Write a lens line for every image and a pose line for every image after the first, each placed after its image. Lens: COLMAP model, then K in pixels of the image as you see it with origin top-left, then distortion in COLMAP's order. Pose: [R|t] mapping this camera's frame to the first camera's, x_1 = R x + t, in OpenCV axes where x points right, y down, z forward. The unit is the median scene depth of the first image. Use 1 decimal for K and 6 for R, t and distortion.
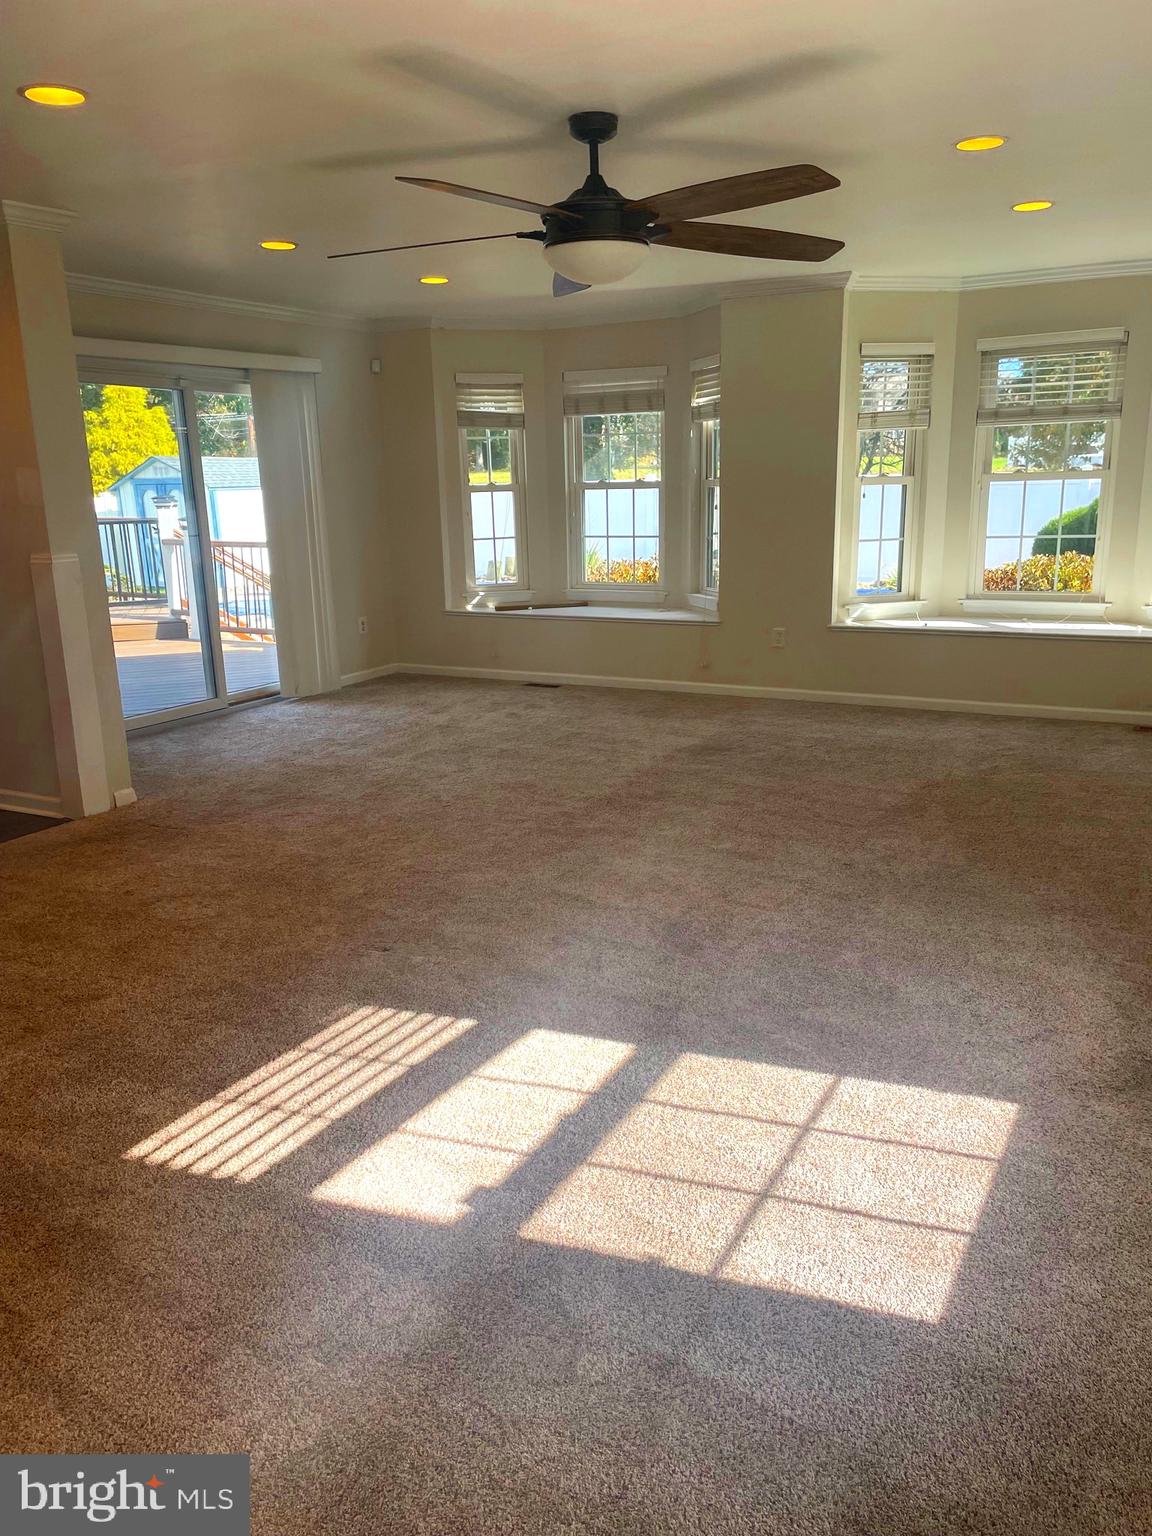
lens RADIAL K [[1154.5, 0, 568.2], [0, 1154.5, 777.1], [0, 0, 1]] dist [0.093621, -0.127677]
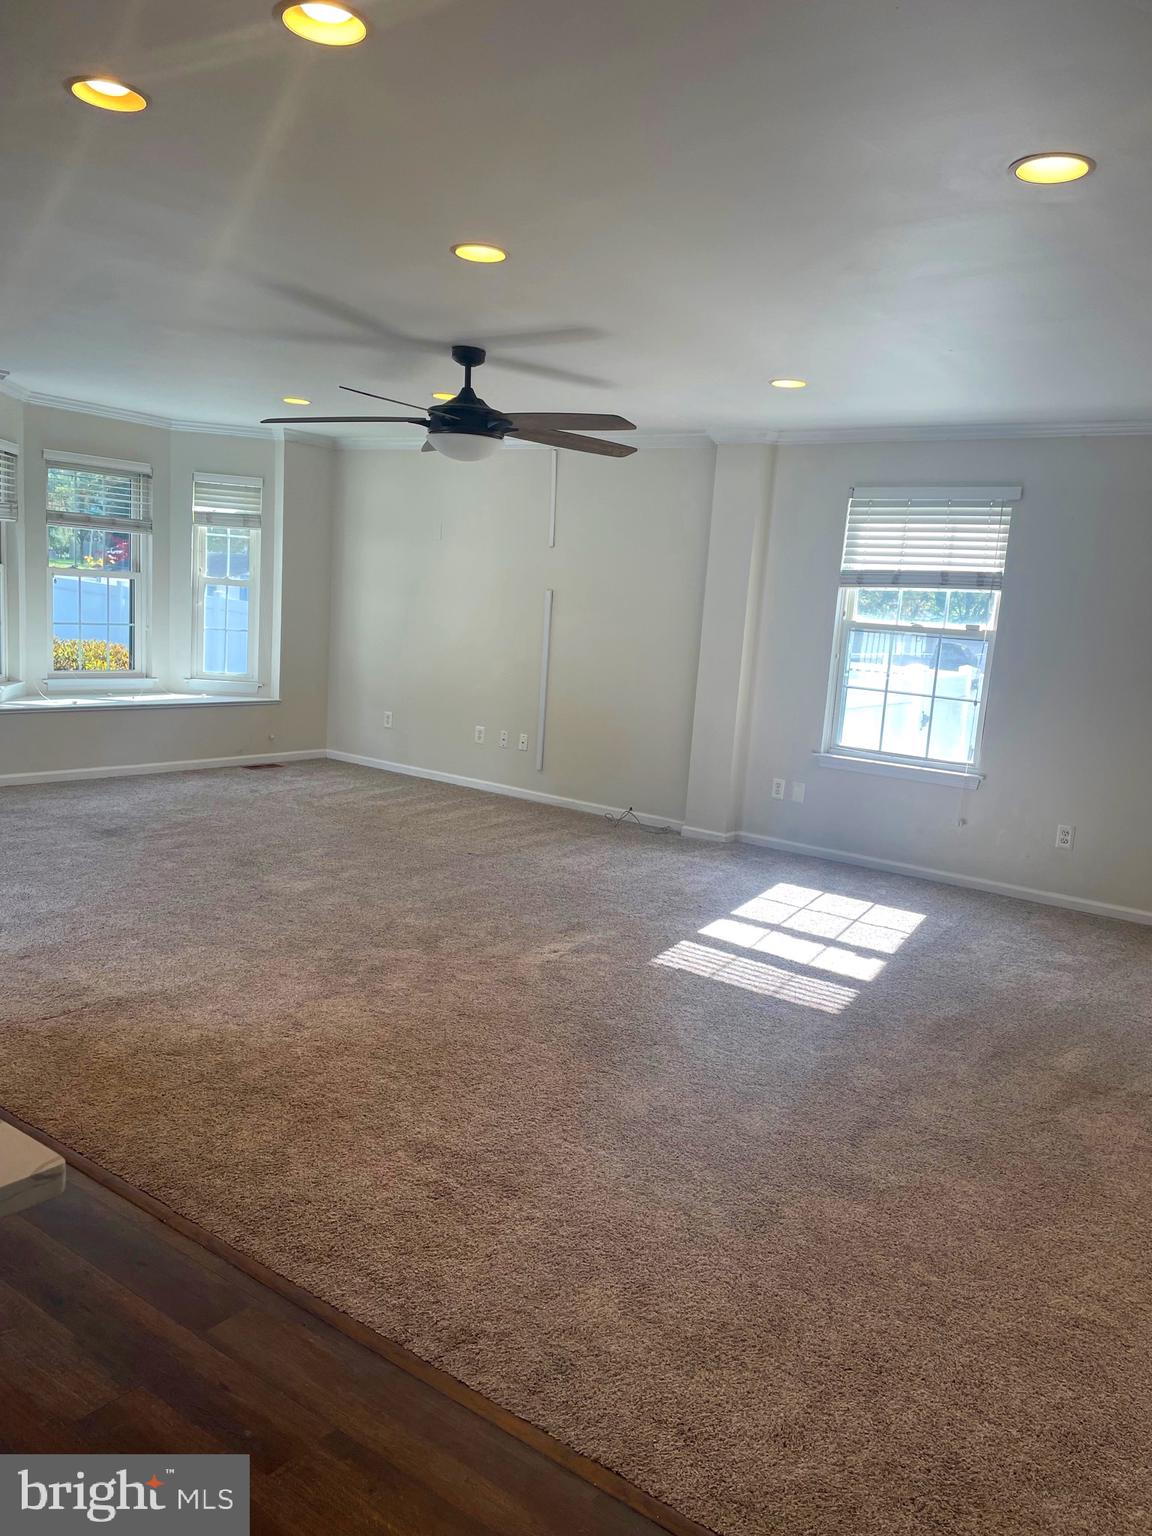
lens RADIAL K [[1154.5, 0, 568.2], [0, 1154.5, 777.1], [0, 0, 1]] dist [0.093621, -0.127677]
pose [[0.139388, -0.121467, 0.982760, -1.739333], [0.177168, 0.979494, 0.095935, -0.203852], [-0.974260, 0.160741, 0.158050, 0.908428]]
